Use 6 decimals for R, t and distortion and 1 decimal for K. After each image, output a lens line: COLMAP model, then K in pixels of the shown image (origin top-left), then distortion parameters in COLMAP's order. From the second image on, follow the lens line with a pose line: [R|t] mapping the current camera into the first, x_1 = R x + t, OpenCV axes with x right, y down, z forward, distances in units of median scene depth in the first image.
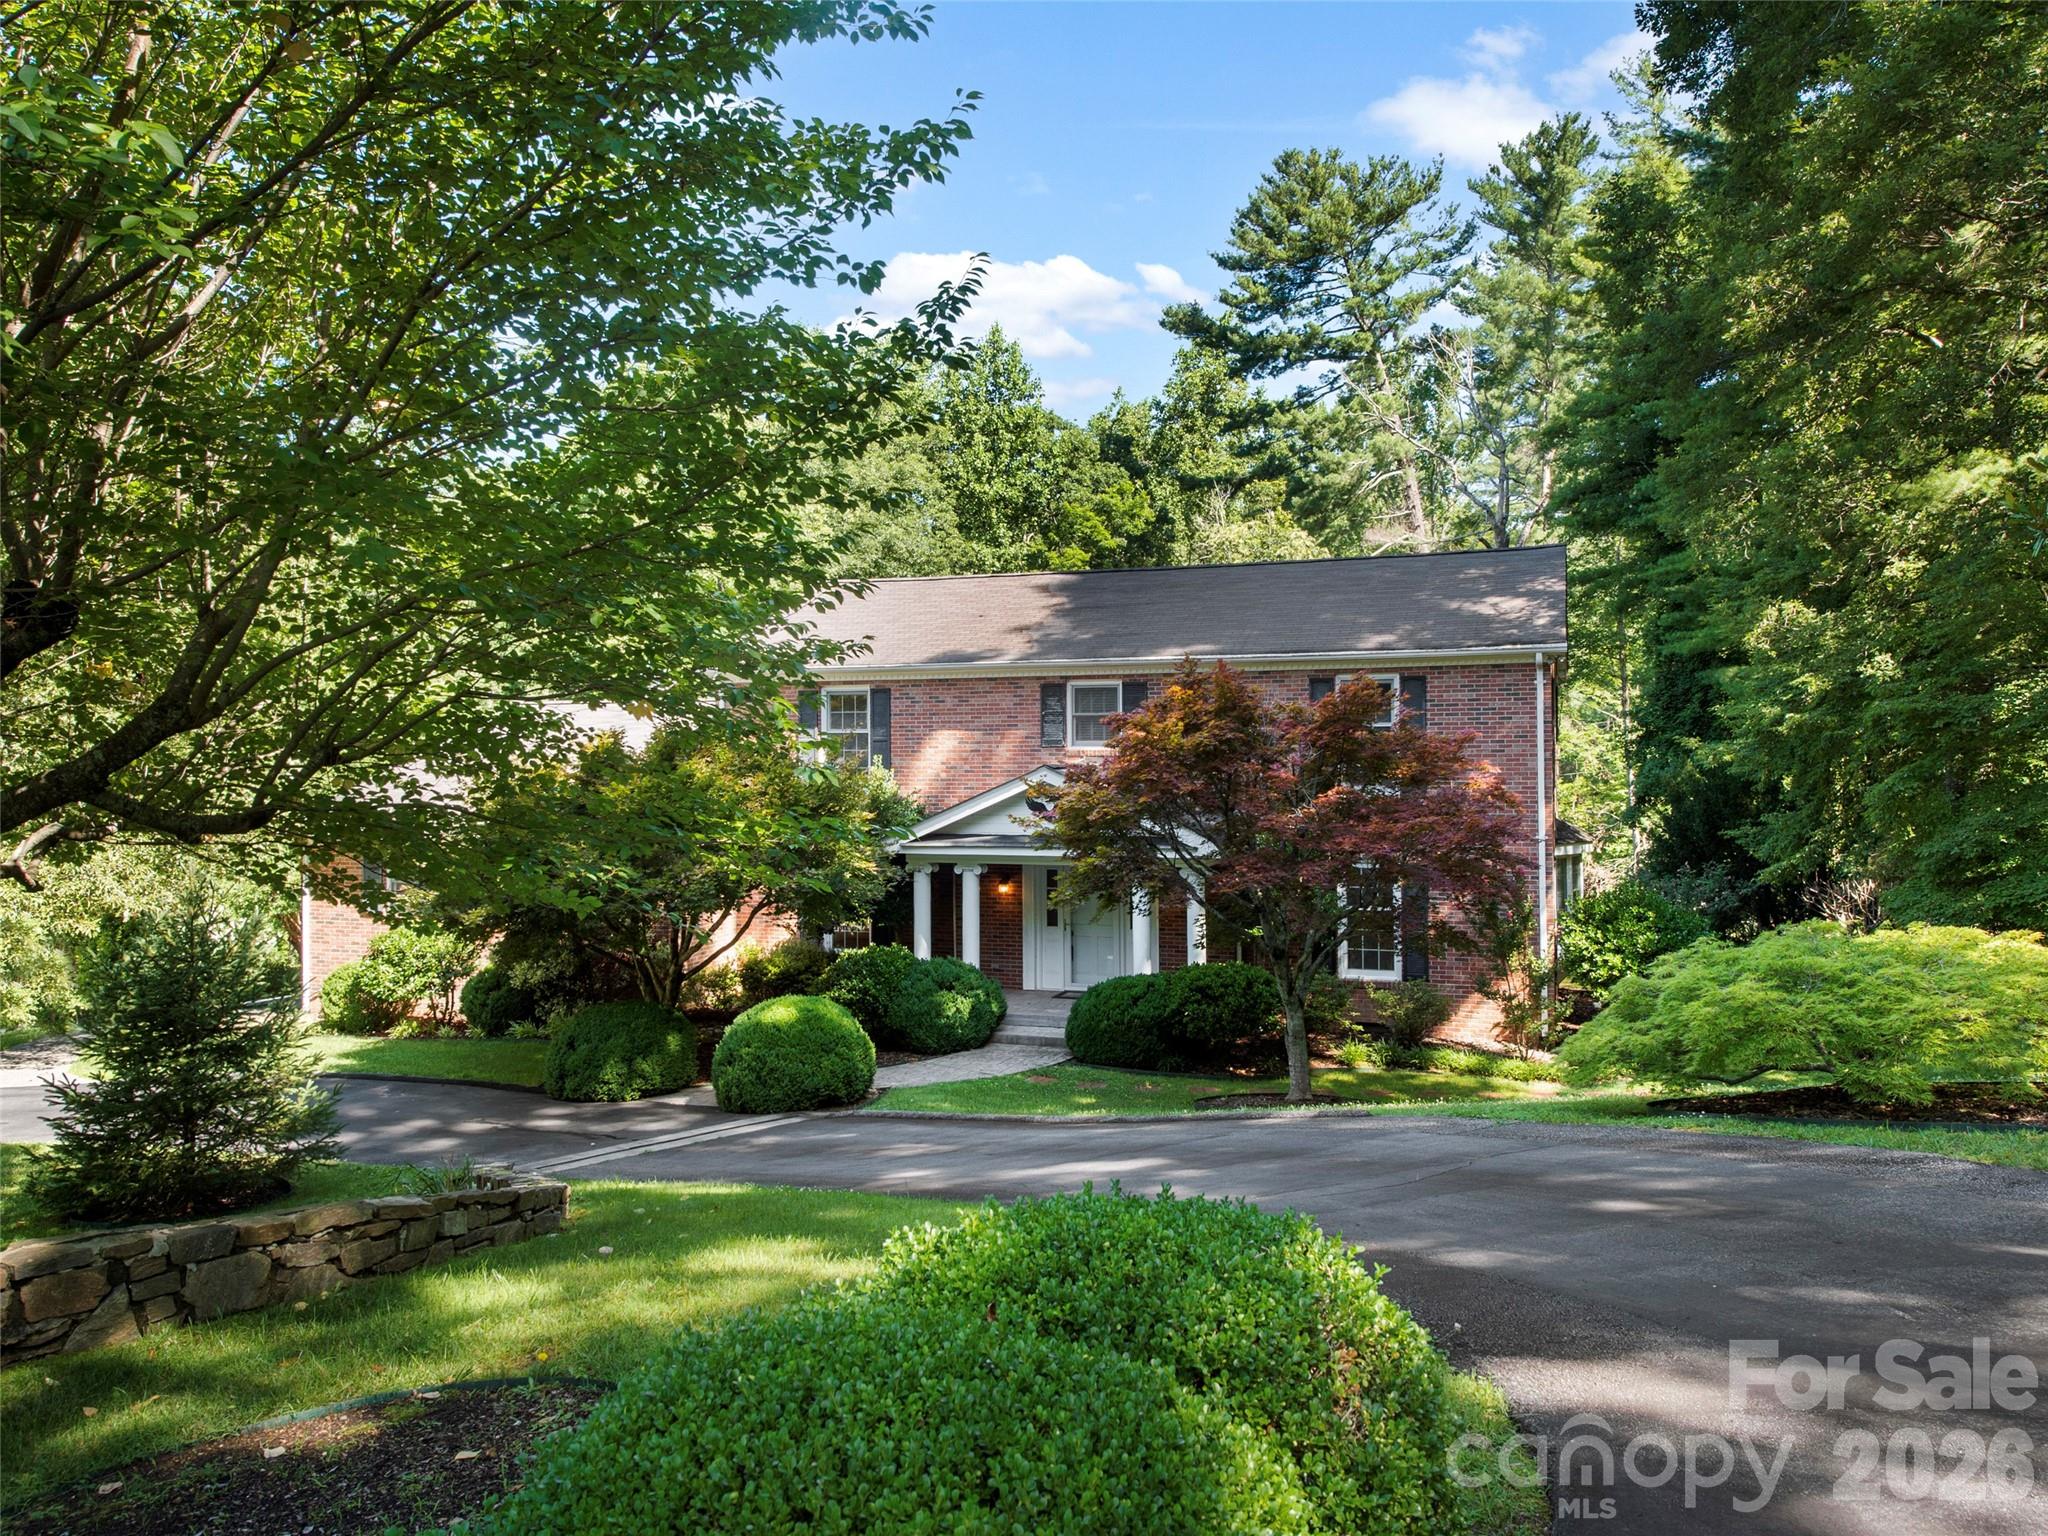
lens RADIAL K [[1441.5, 0, 1024.0], [0, 1441.5, 768.0], [0, 0, 1]] dist [-0.000080, 0.000113]
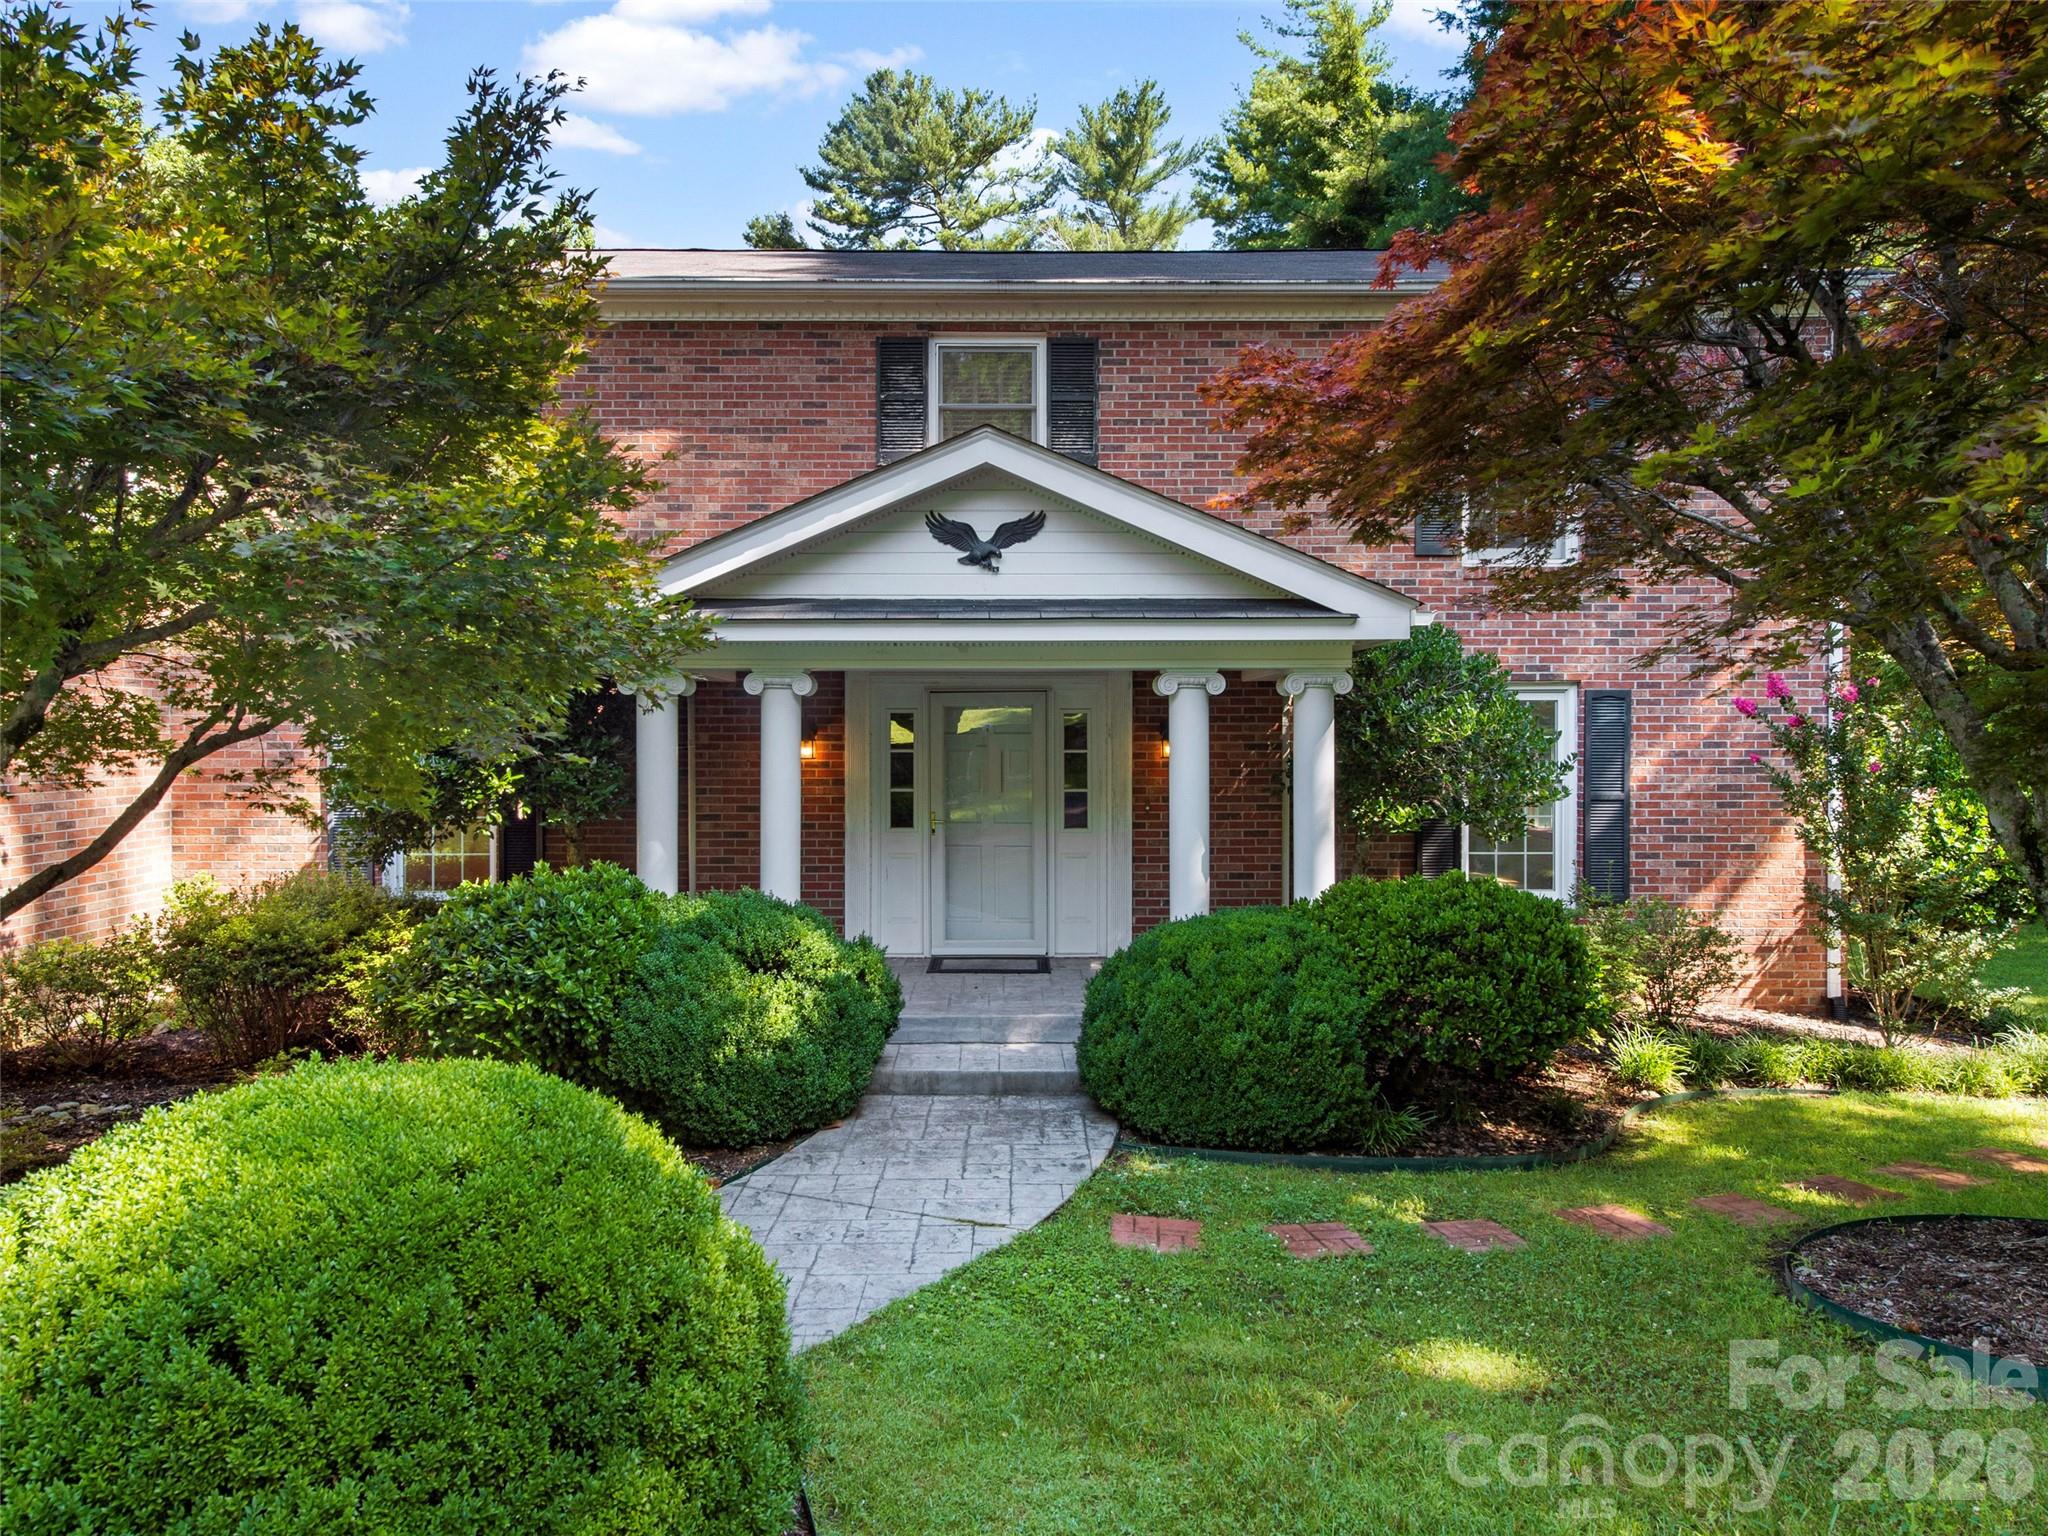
lens RADIAL K [[1335.4, 0, 1024.0], [0, 1335.4, 768.0], [0, 0, 1]] dist [0.030576, -0.000081]
pose [[0.946335, -0.000030, 0.323188, -0.018032], [-0.008616, 0.999642, 0.025322, 0.015743], [-0.323074, -0.026748, 0.945996, 0.110930]]
